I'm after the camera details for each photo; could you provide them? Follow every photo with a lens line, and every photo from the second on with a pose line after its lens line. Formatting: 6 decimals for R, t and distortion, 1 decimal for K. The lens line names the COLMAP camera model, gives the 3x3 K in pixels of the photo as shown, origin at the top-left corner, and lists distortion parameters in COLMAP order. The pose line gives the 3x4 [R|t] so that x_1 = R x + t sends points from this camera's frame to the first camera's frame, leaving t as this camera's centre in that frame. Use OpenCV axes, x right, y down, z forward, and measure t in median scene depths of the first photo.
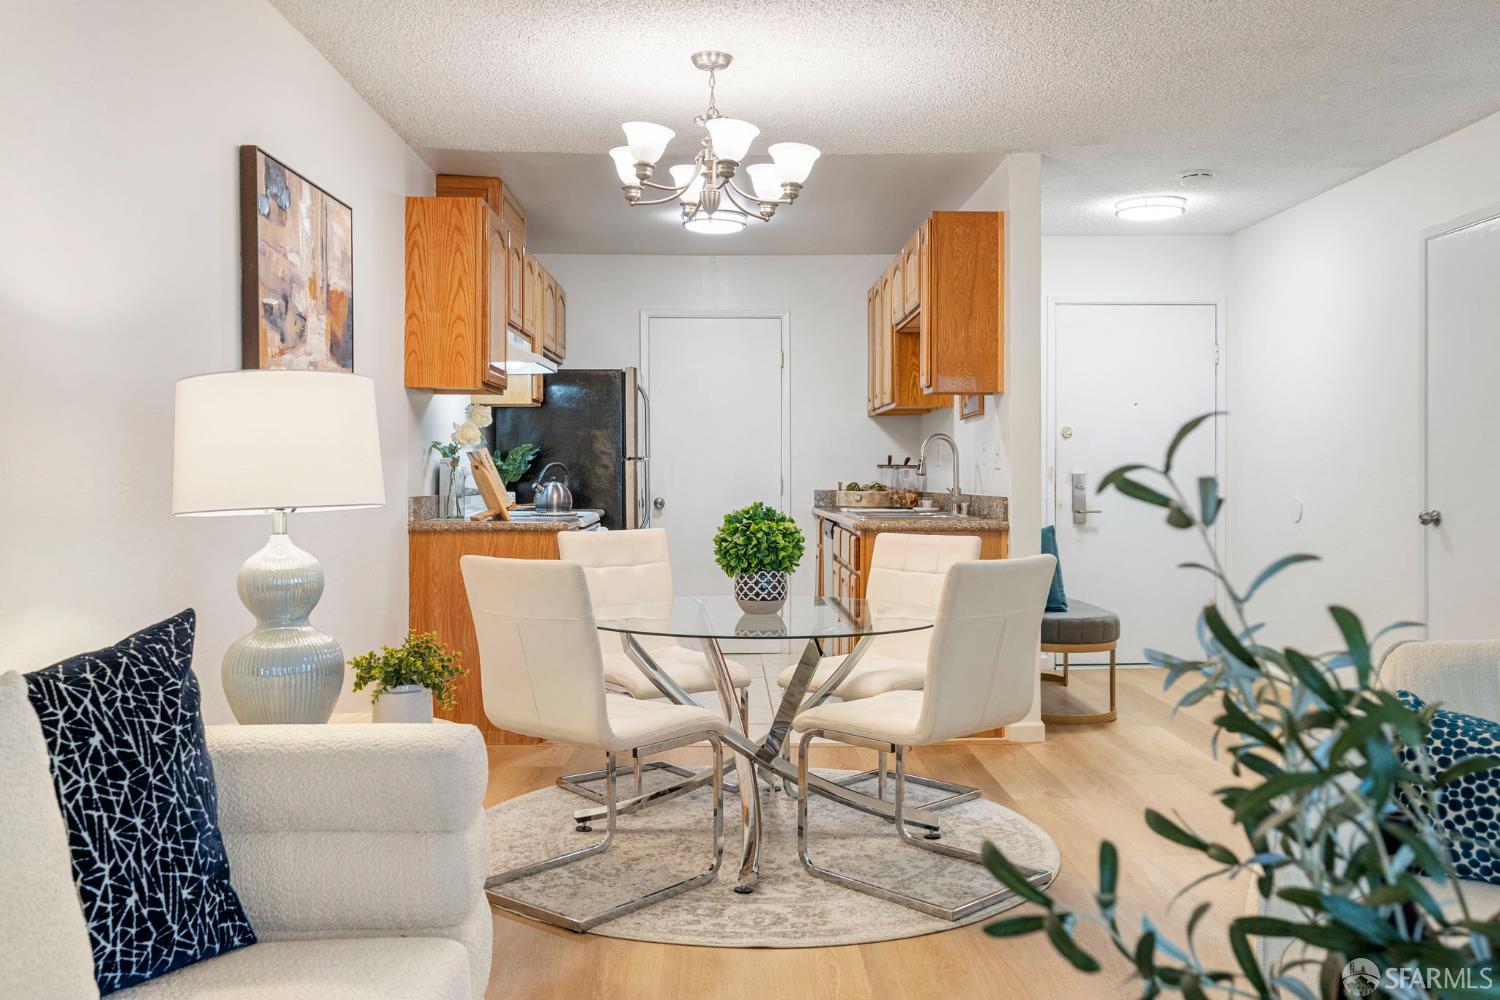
lens RADIAL K [[1239.9, 0, 754.1], [0, 1239.9, 486.8], [0, 0, 1]] dist [-0.000217, 0.002153]
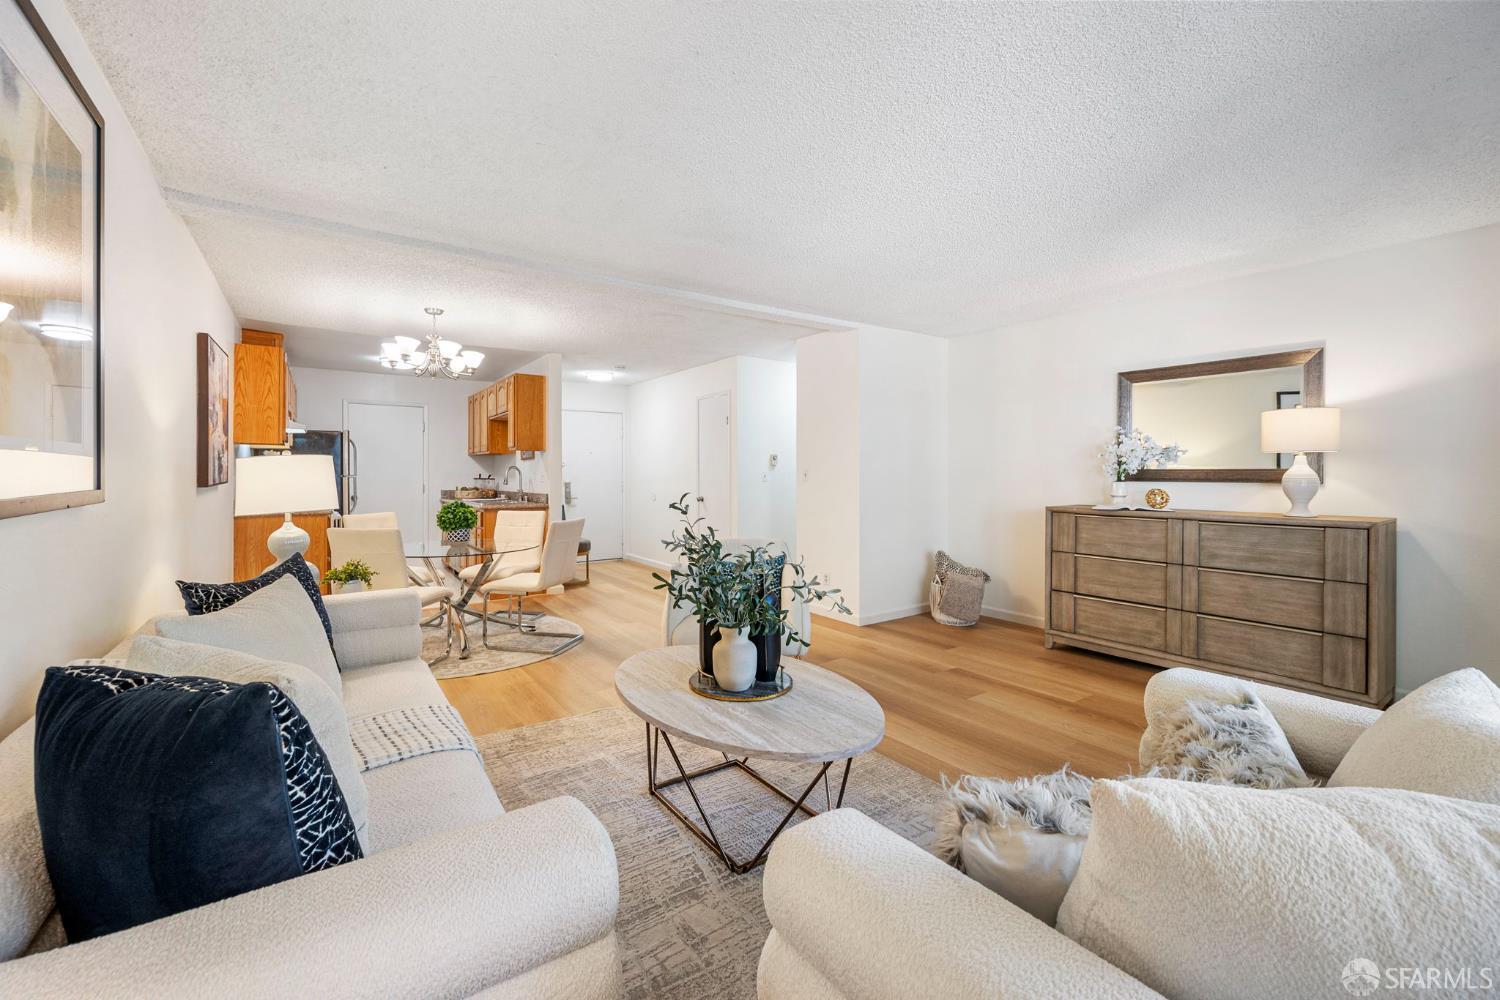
lens RADIAL K [[620.4, 0, 740.6], [0, 620.4, 473.1], [0, 0, 1]] dist [-0.001498, -0.000118]
pose [[0.836089, 0.001141, 0.548592, -0.149266], [0.005185, 0.999937, -0.009983, -0.018837], [-0.548569, 0.011191, 0.836030, -0.225949]]
